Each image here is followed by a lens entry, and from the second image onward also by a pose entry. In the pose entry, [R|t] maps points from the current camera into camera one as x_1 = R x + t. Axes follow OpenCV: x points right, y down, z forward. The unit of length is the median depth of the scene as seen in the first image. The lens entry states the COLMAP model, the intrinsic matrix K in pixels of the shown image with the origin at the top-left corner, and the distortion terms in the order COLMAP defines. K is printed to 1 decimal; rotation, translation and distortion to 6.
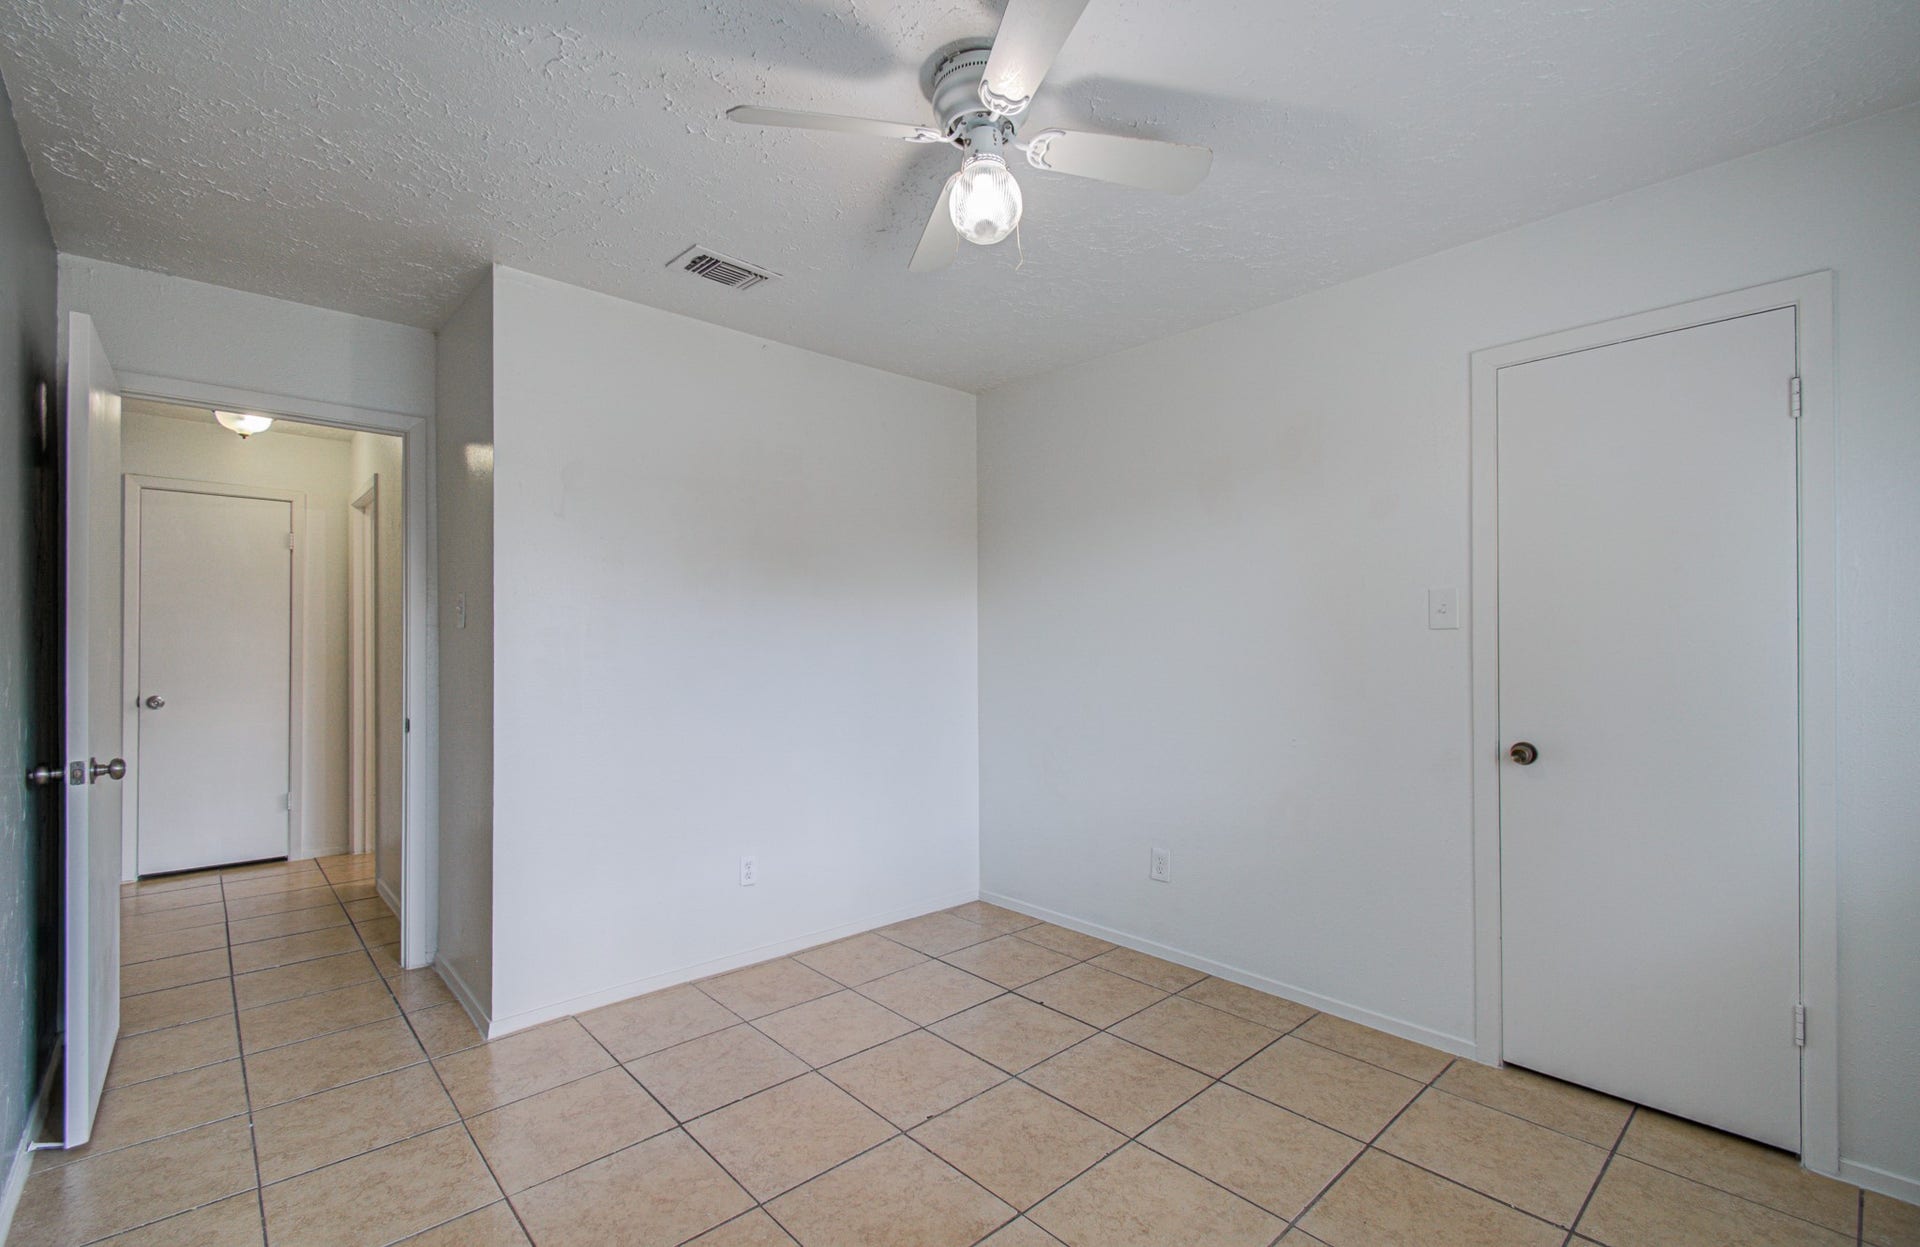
lens RADIAL K [[836.9, 0, 957.8], [0, 836.9, 634.3], [0, 0, 1]] dist [-0.003433, 0.007598]
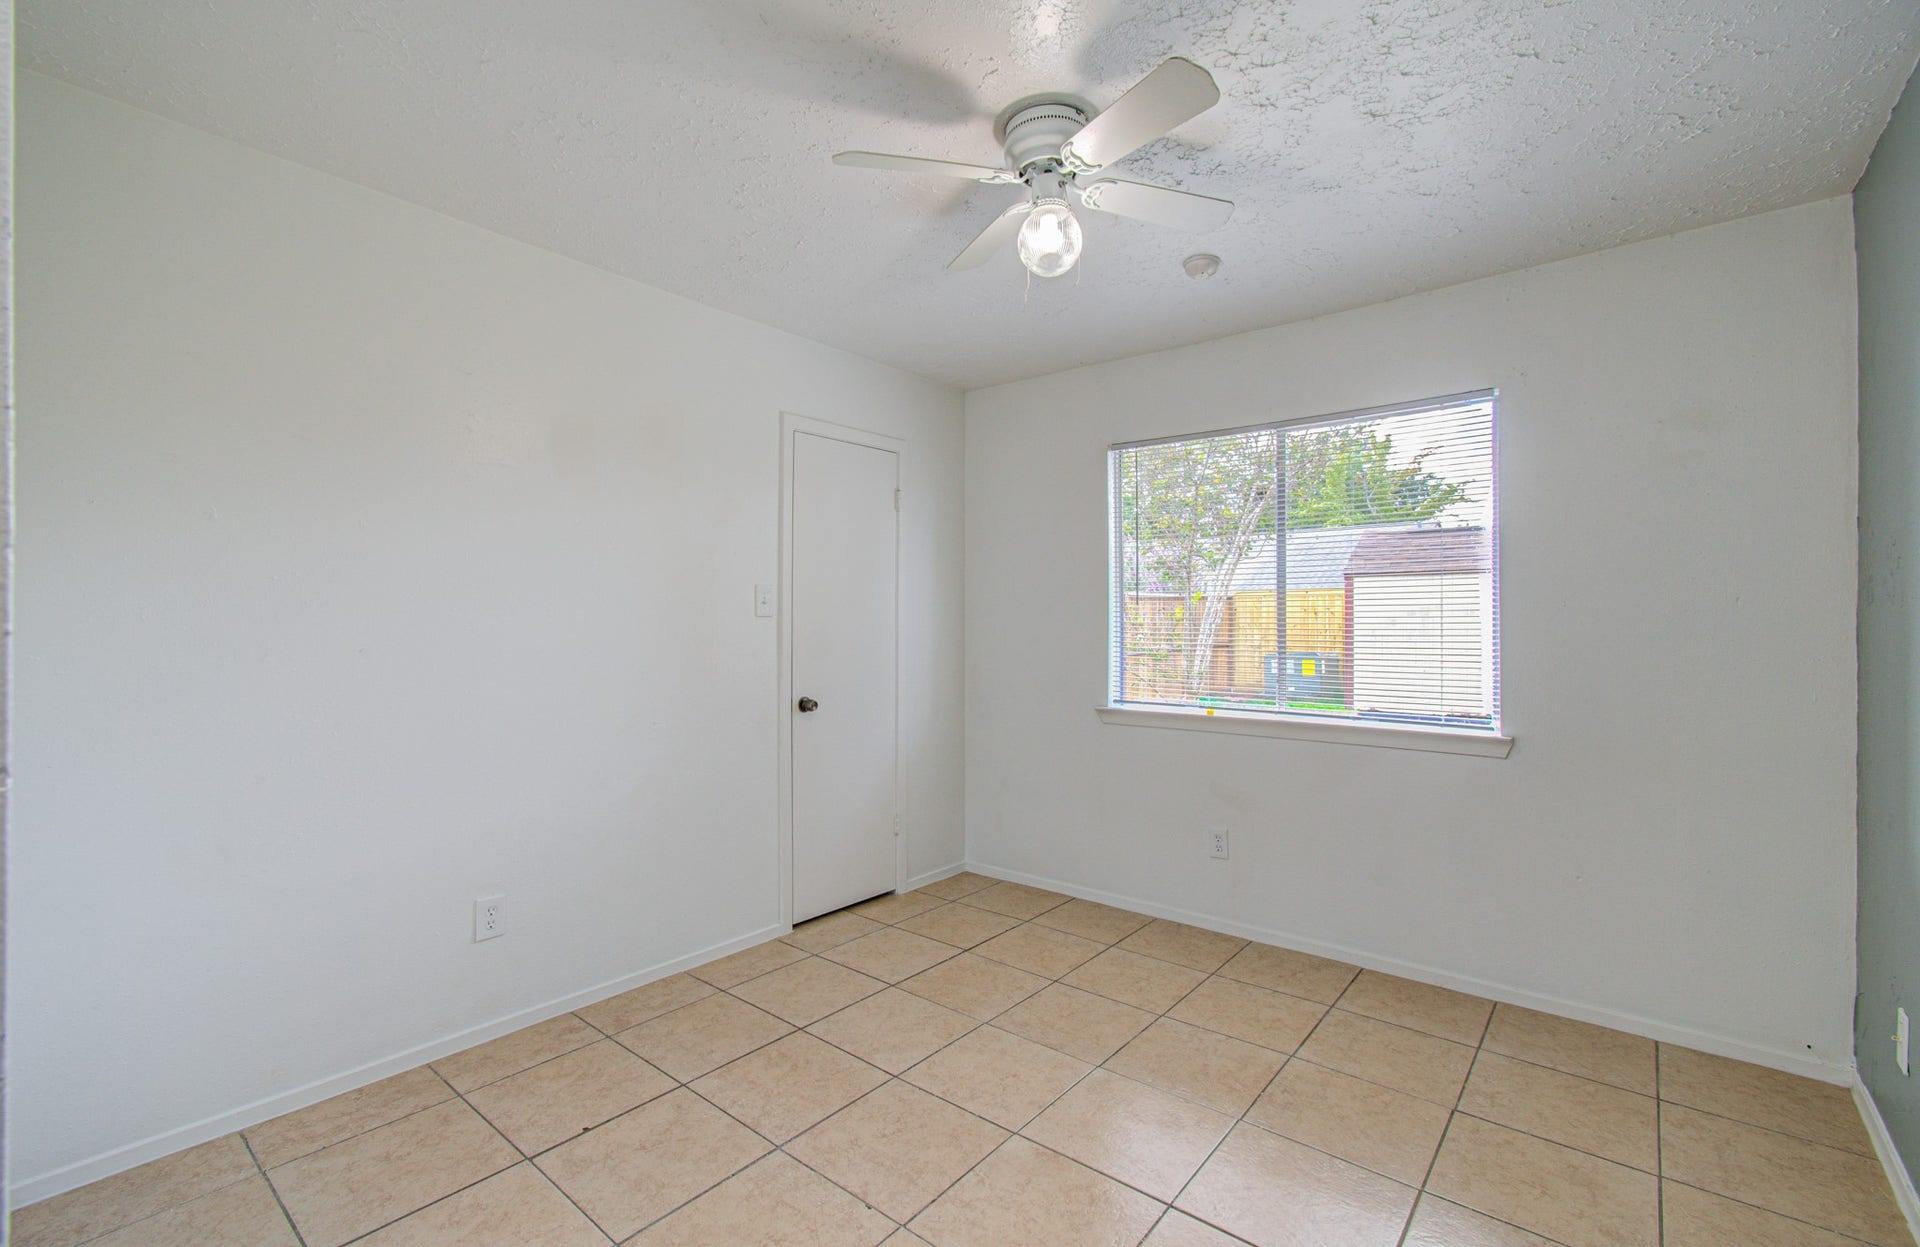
lens RADIAL K [[836.9, 0, 953.2], [0, 836.9, 625.7], [0, 0, 1]] dist [-0.003433, 0.007598]
pose [[-0.148826, 0.002627, 0.988860, -0.731974], [-0.016802, 0.999845, -0.005185, 0.009543], [-0.988721, -0.017386, -0.148759, 0.896595]]
